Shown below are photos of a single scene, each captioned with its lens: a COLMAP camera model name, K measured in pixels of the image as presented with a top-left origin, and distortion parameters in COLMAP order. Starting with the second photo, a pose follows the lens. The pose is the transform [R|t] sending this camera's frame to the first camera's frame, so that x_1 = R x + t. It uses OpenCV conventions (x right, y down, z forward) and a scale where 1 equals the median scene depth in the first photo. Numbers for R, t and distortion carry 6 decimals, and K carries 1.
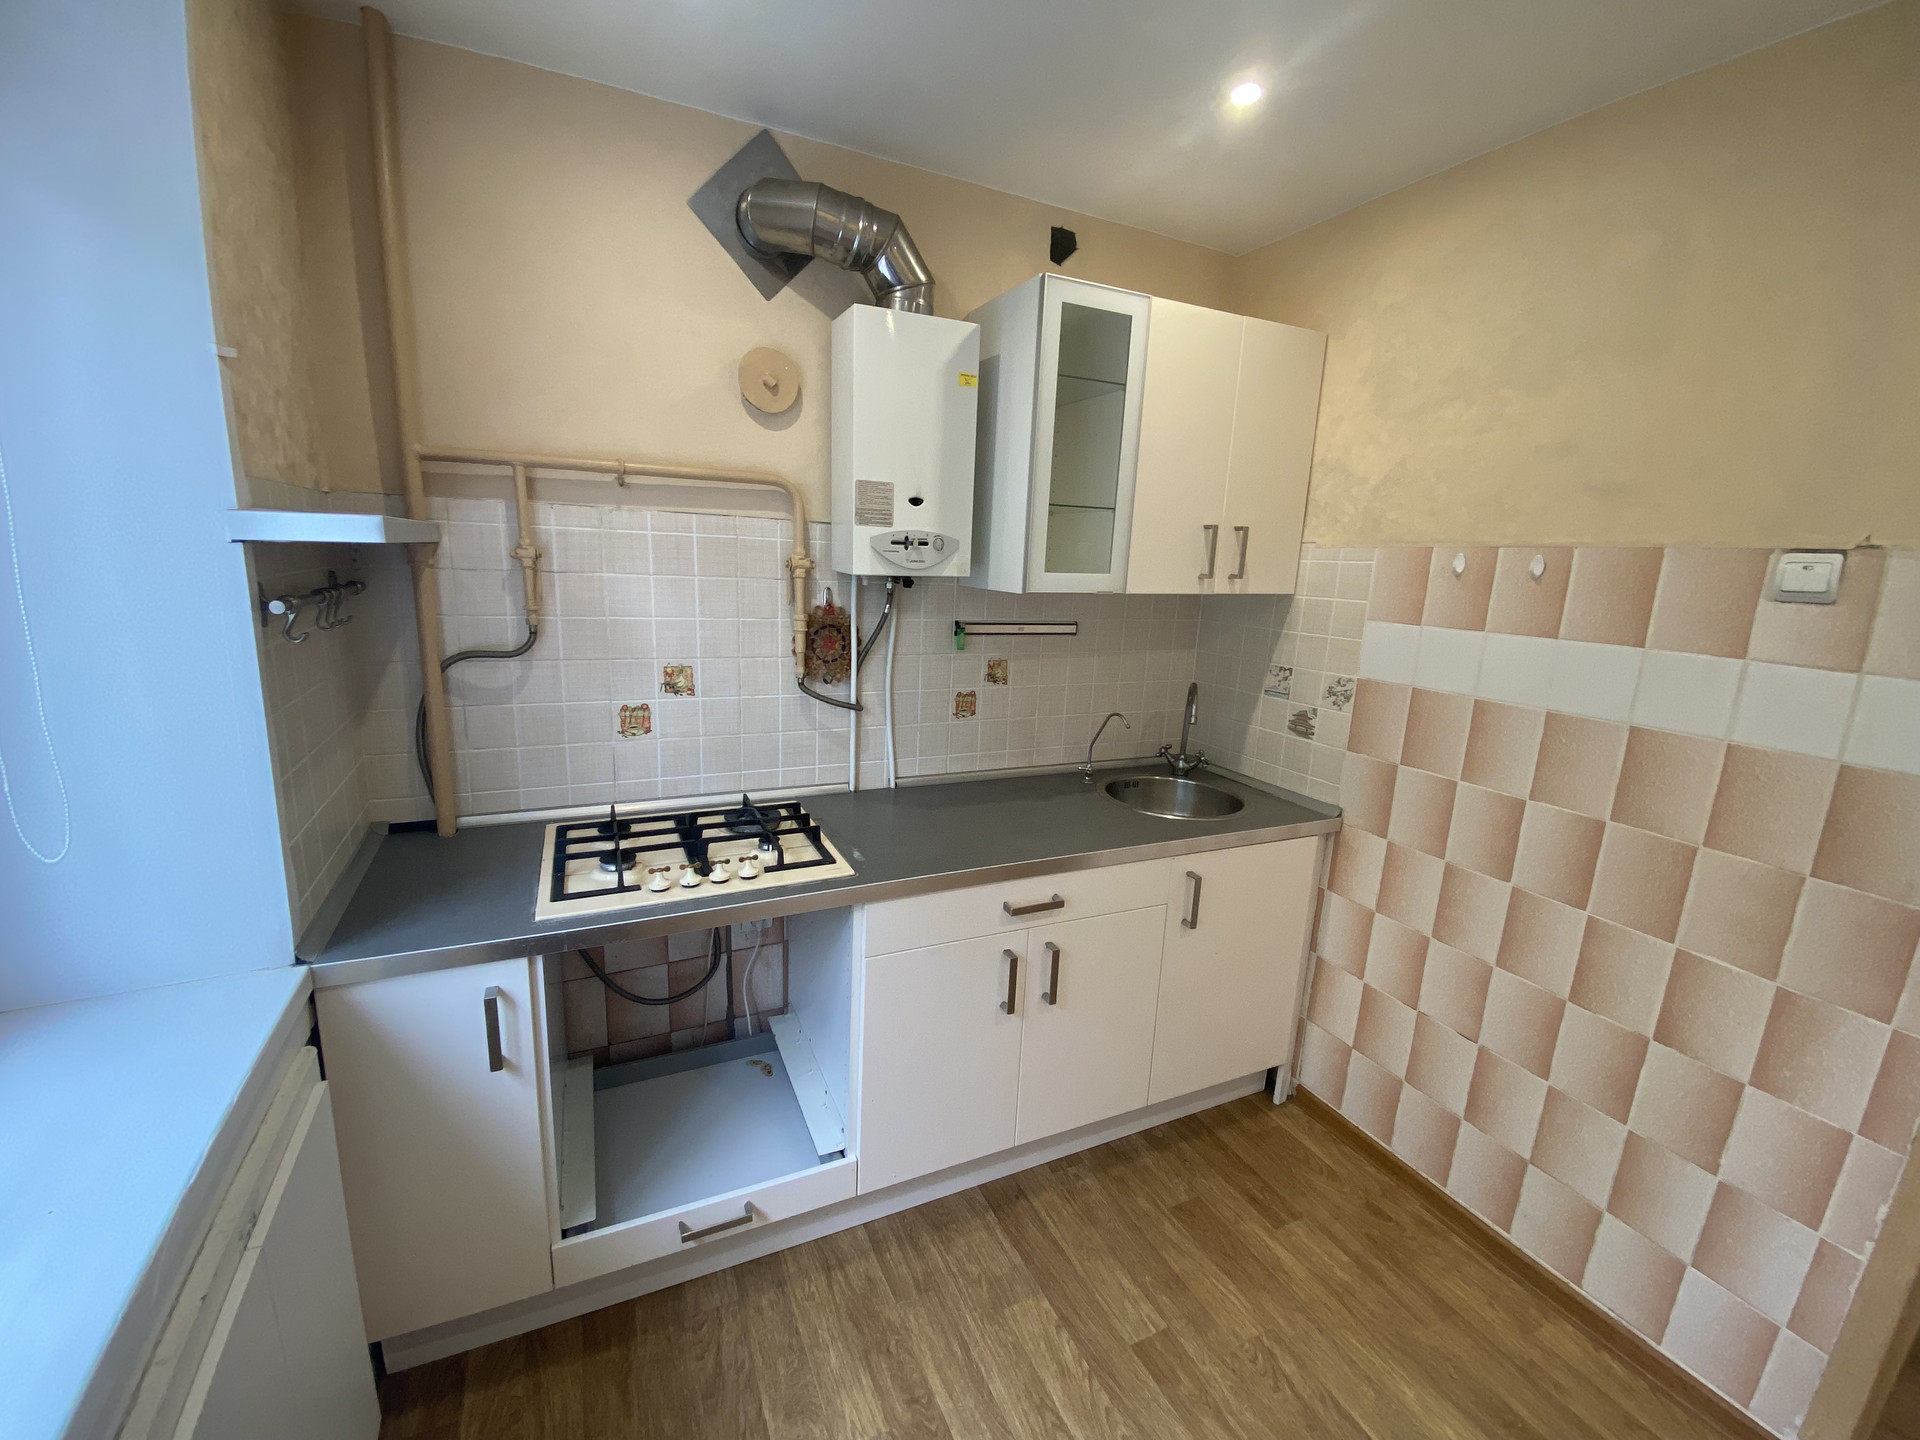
lens RADIAL K [[798.2, 0, 969.7], [0, 798.2, 720.2], [0, 0, 1]] dist [0.009189, -0.016725]
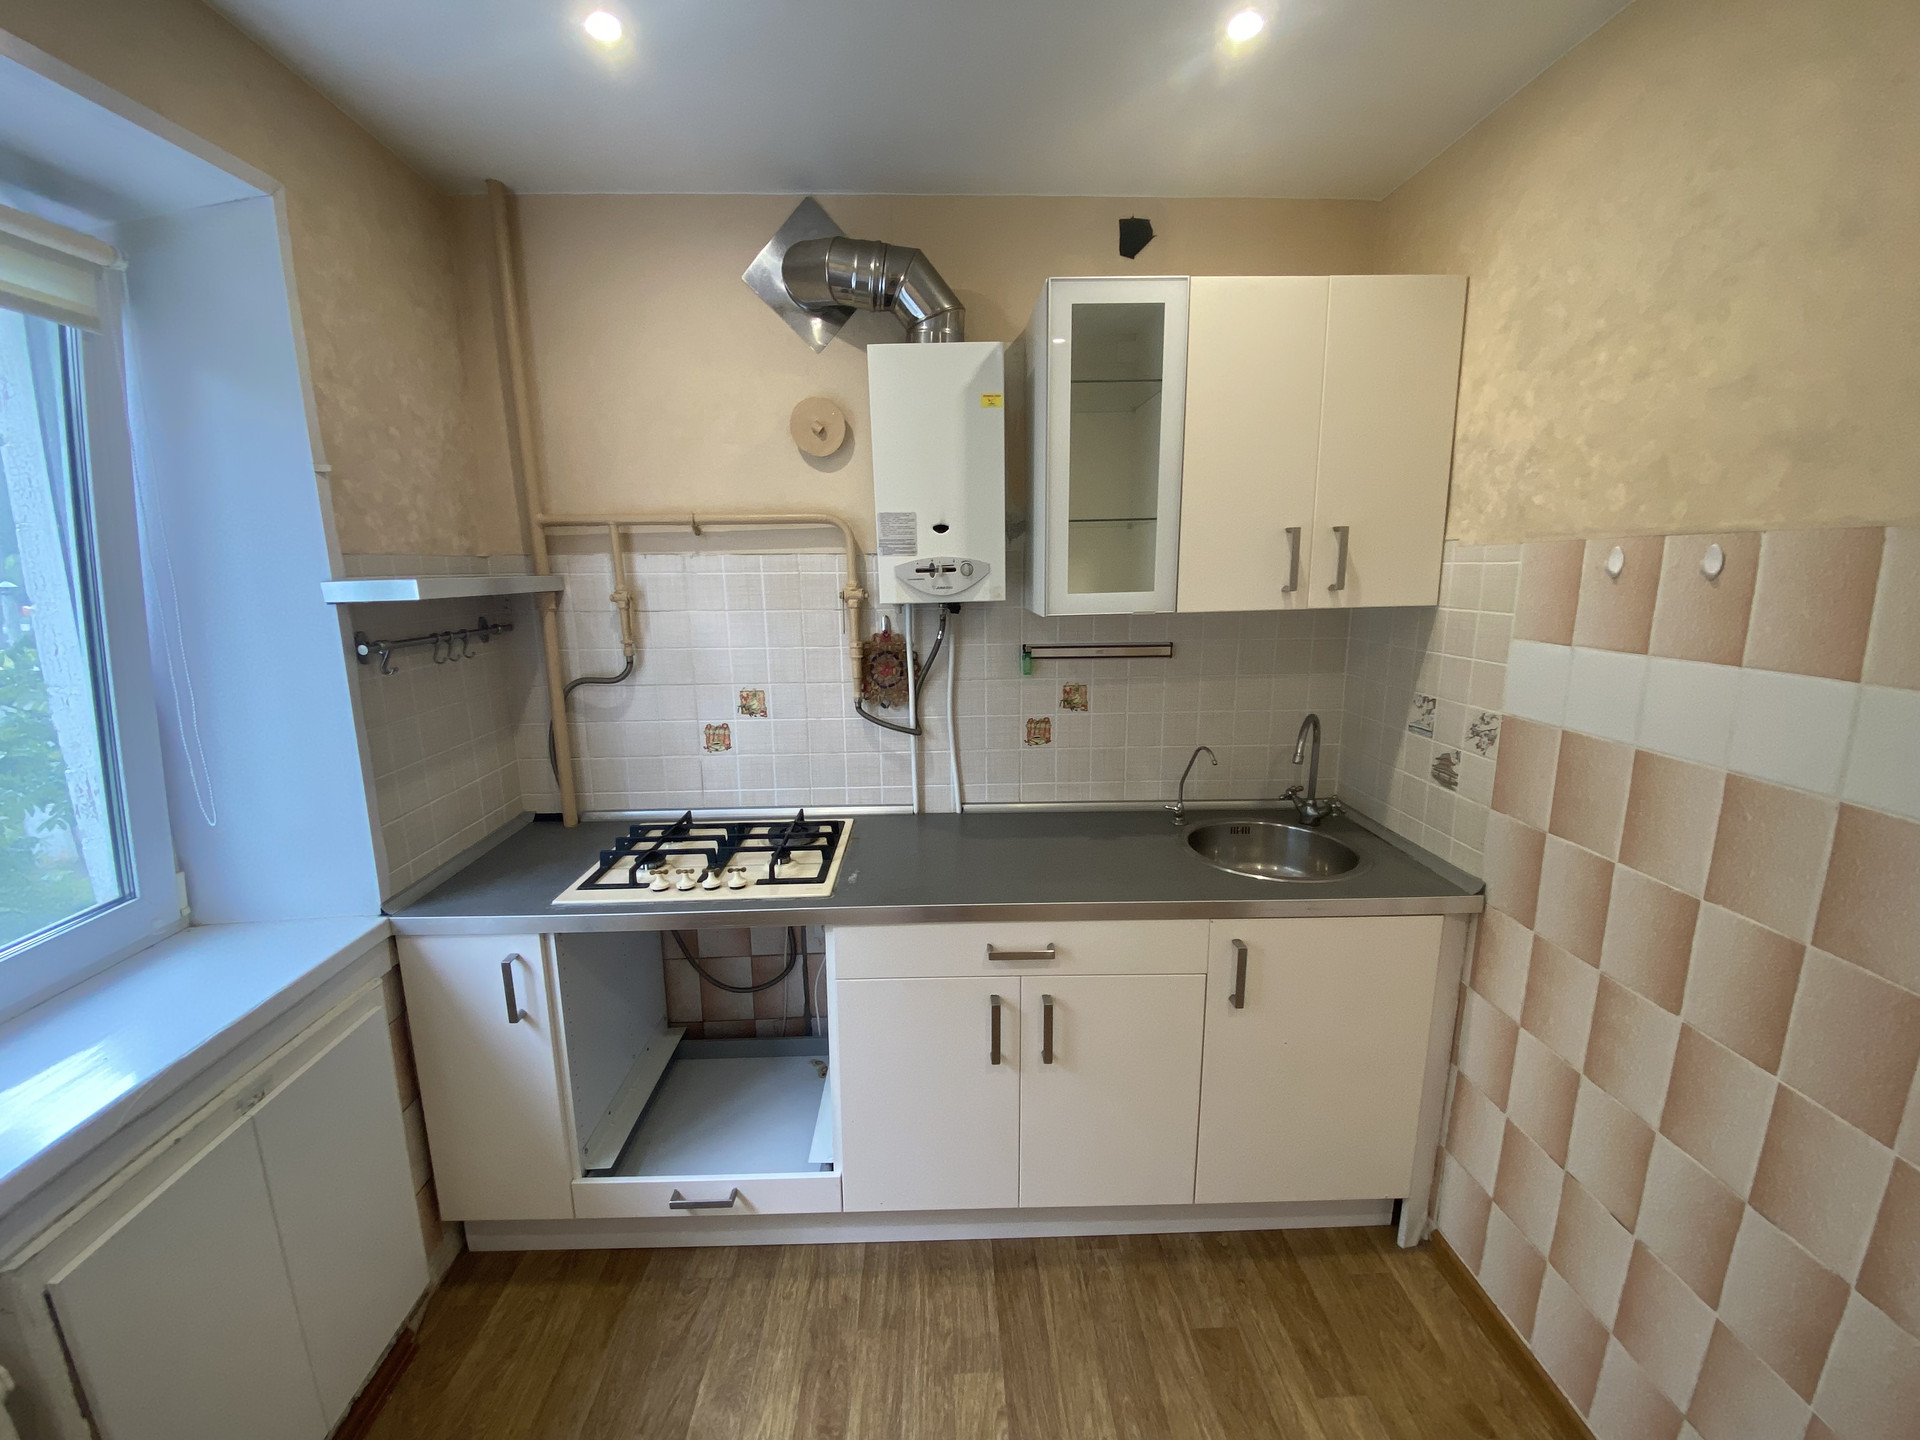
lens RADIAL K [[798.2, 0, 954.1], [0, 798.2, 718.1], [0, 0, 1]] dist [0.009189, -0.016725]
pose [[0.911495, 0.024754, -0.410565, 0.367516], [-0.033226, 0.999357, -0.013511, -0.024484], [0.409966, 0.025957, 0.911731, 0.104248]]
